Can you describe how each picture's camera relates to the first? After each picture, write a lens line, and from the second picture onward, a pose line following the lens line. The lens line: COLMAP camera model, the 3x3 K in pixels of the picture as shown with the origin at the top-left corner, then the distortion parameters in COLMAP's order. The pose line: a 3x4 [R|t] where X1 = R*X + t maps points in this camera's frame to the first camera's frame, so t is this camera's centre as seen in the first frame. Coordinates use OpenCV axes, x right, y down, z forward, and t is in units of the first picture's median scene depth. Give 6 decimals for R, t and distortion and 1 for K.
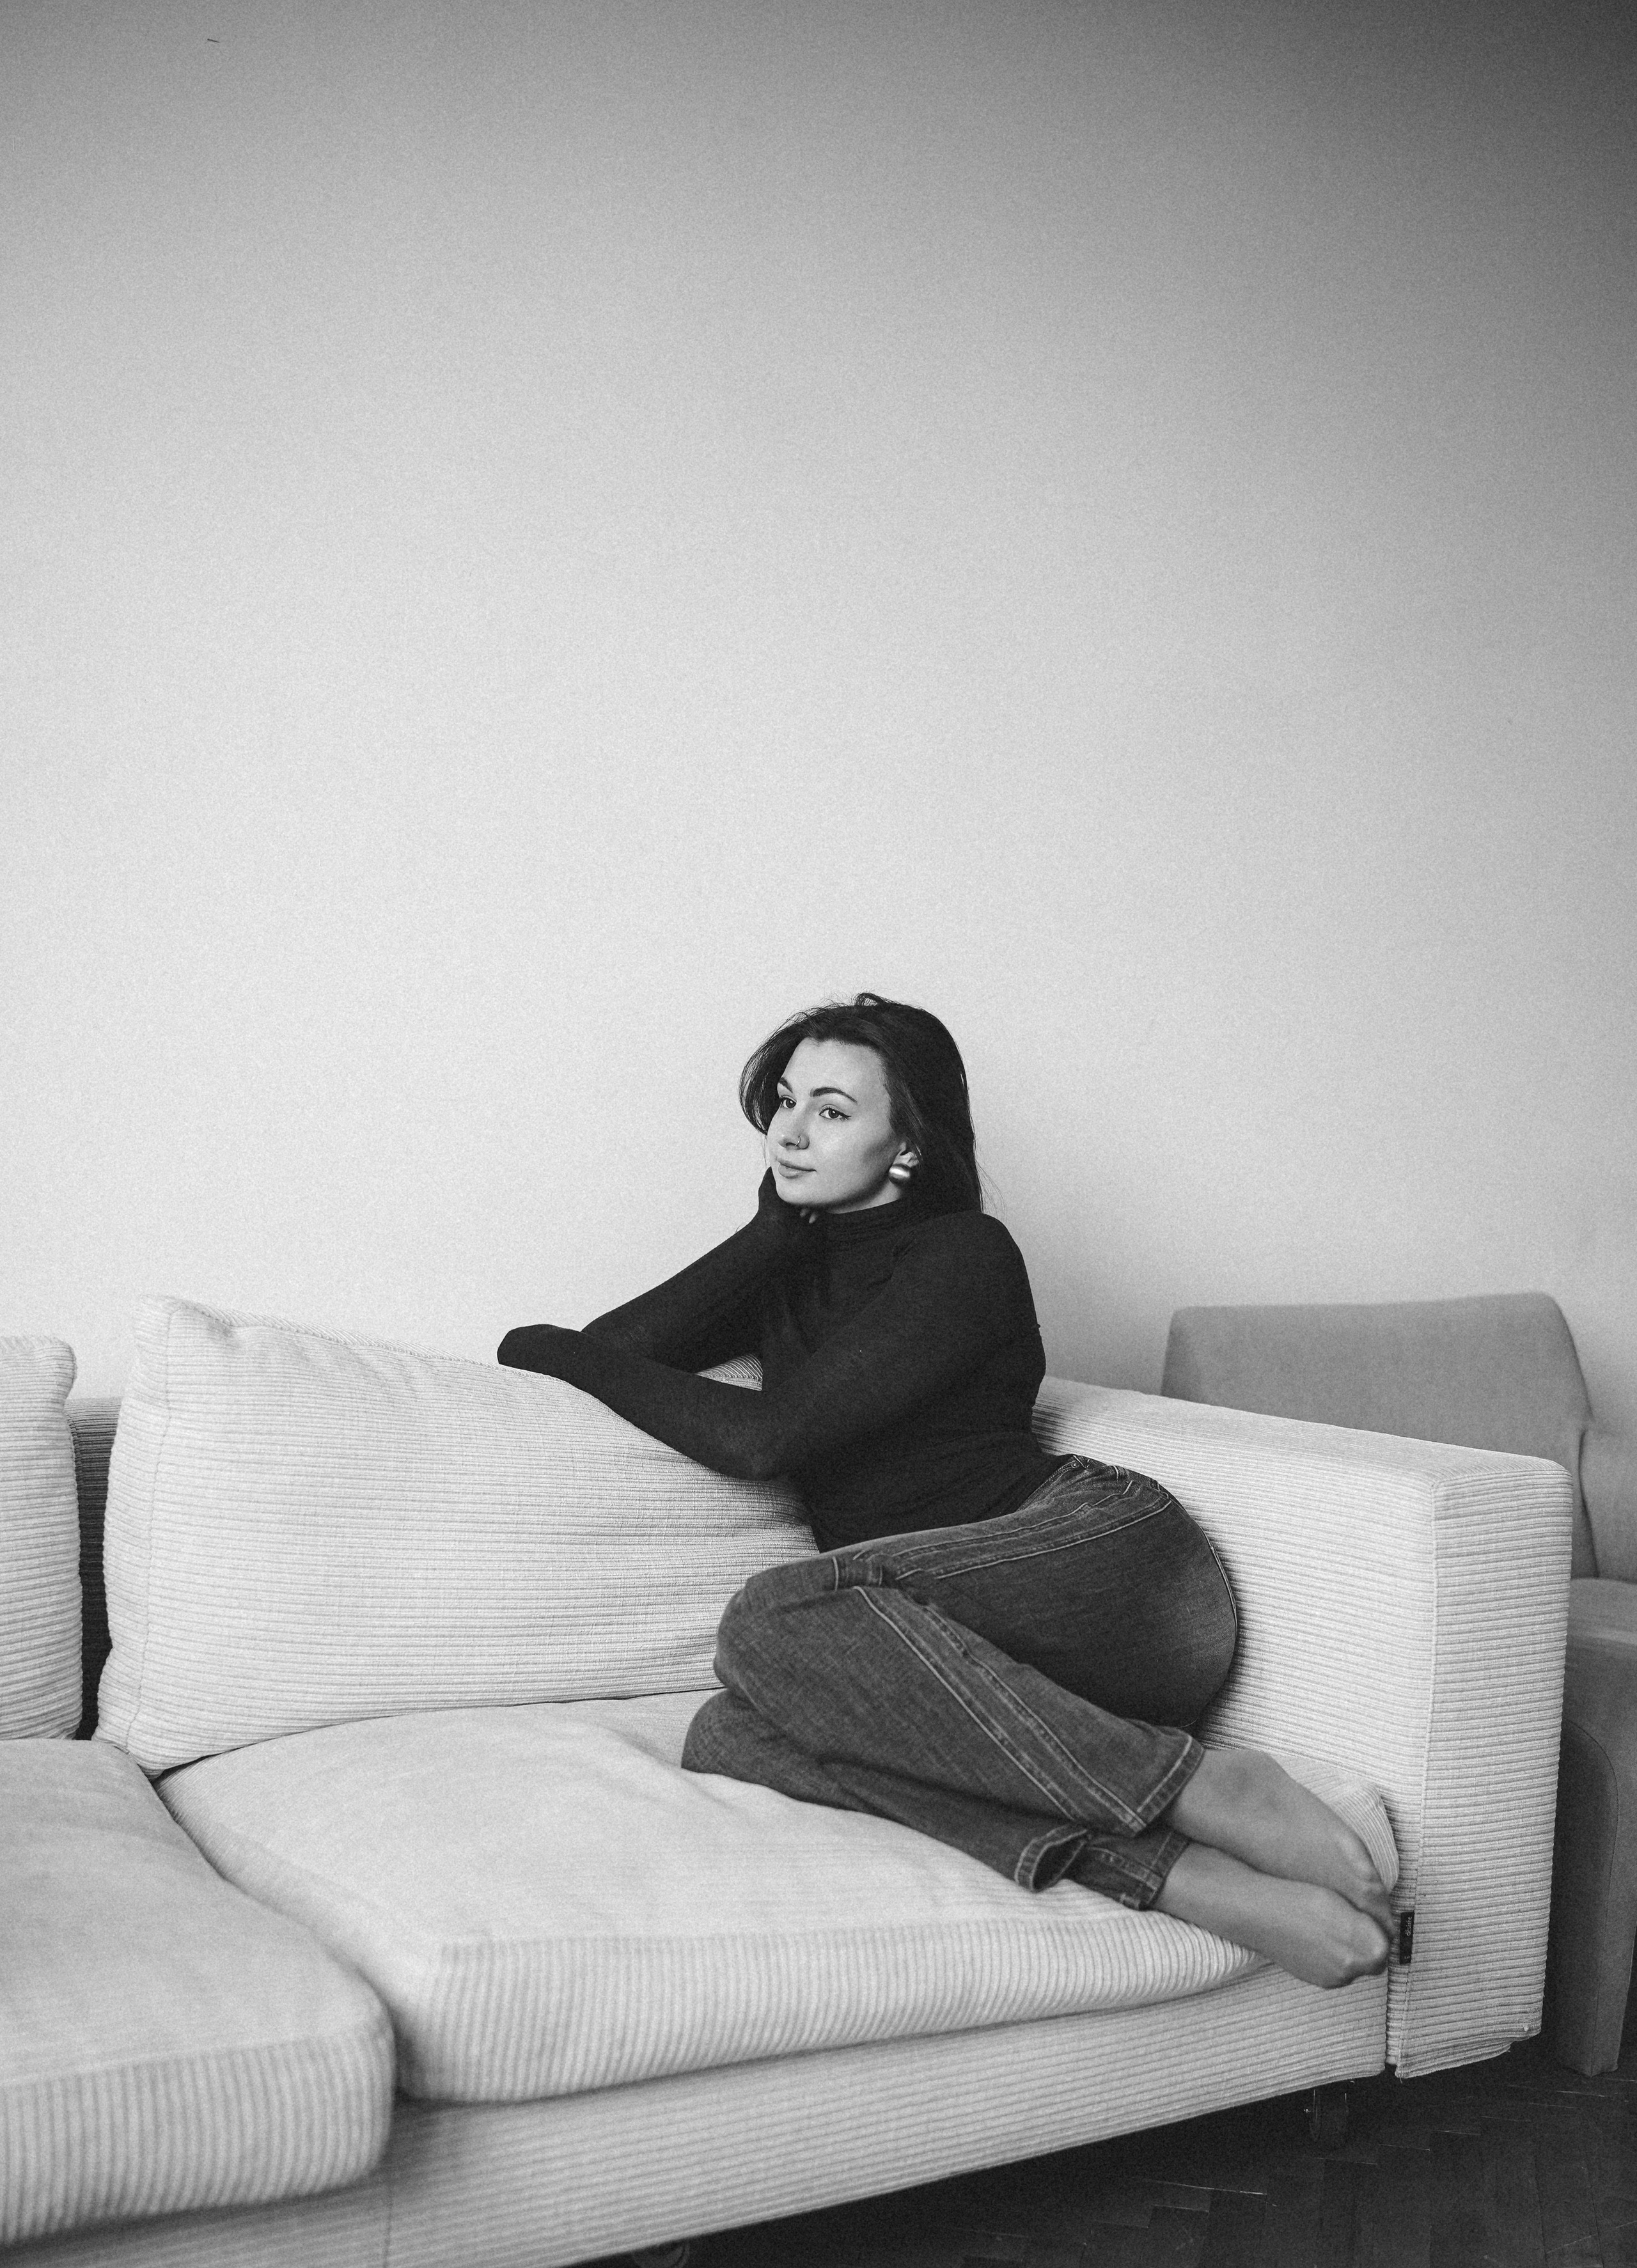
lens RADIAL K [[2441.4, 0, 818.5], [0, 2441.4, 1134.0], [0, 0, 1]] dist [-0.000653, 0.003563]
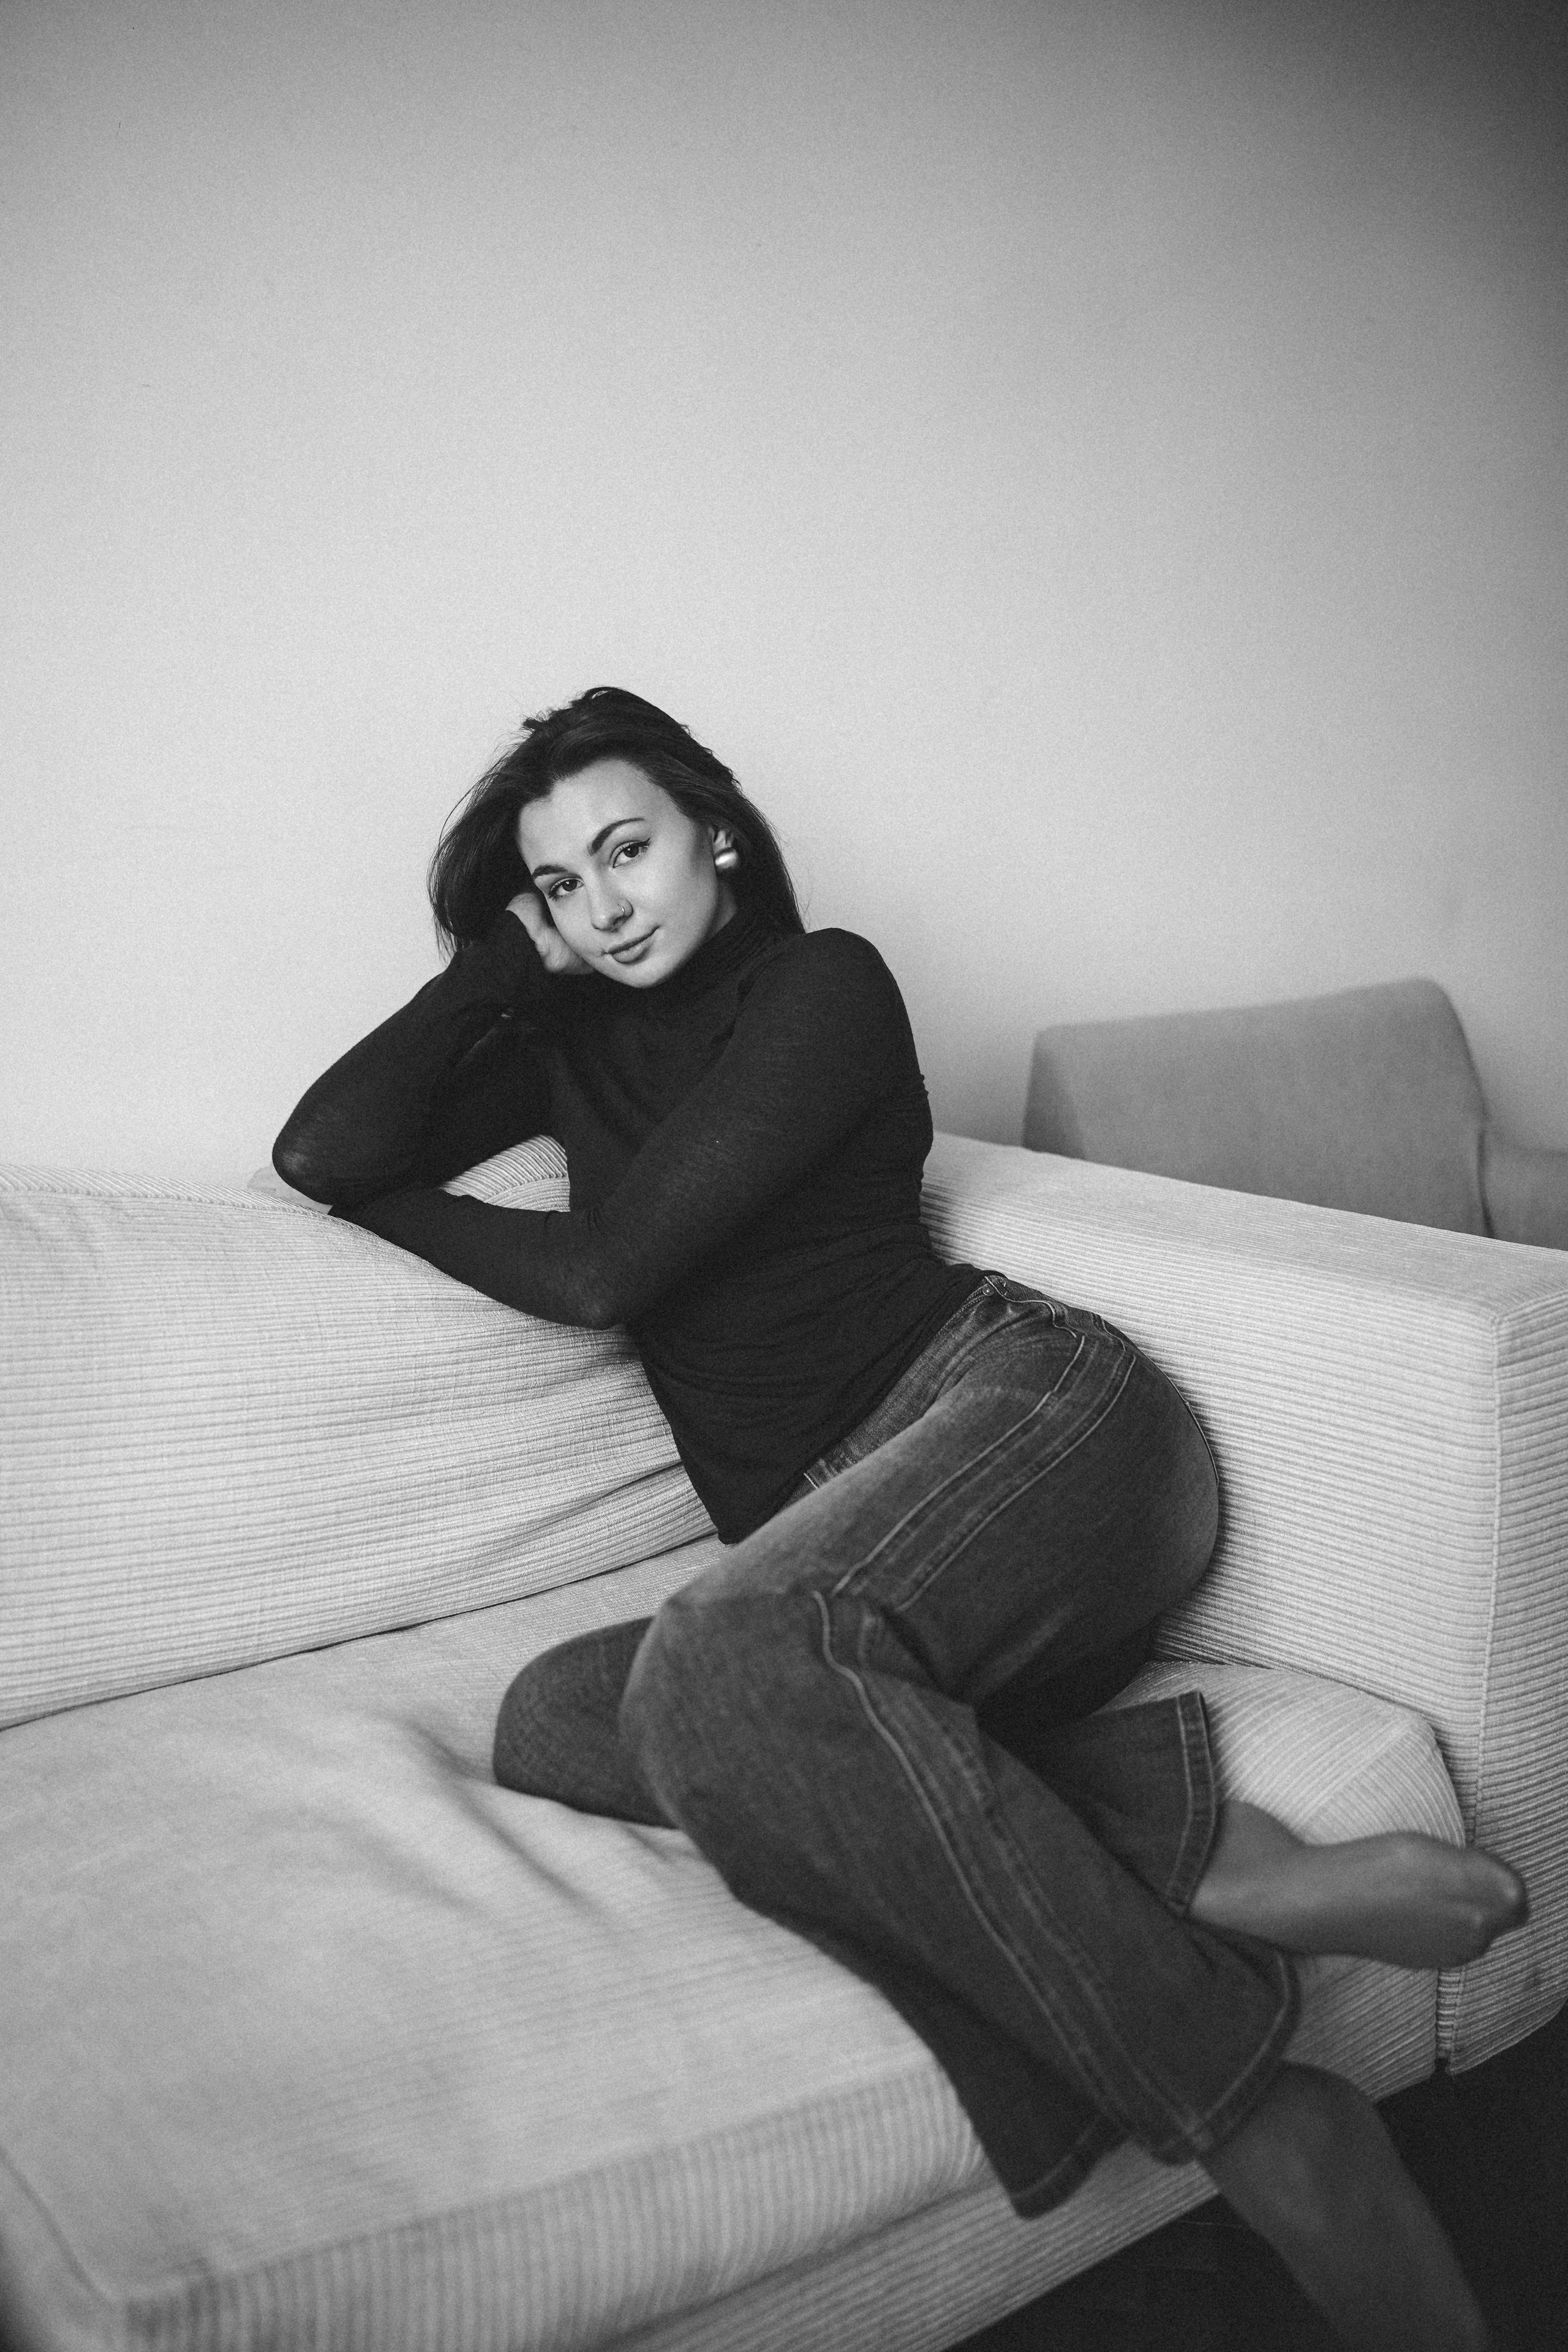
lens RADIAL K [[2345.6, 0, 784.3], [0, 2345.6, 1143.0], [0, 0, 1]] dist [0.001934, -0.186554]
pose [[0.995473, -0.052969, 0.078912, -0.015173], [0.040892, 0.988218, 0.147486, -0.022185], [-0.085794, -0.143592, 0.985911, 0.322249]]
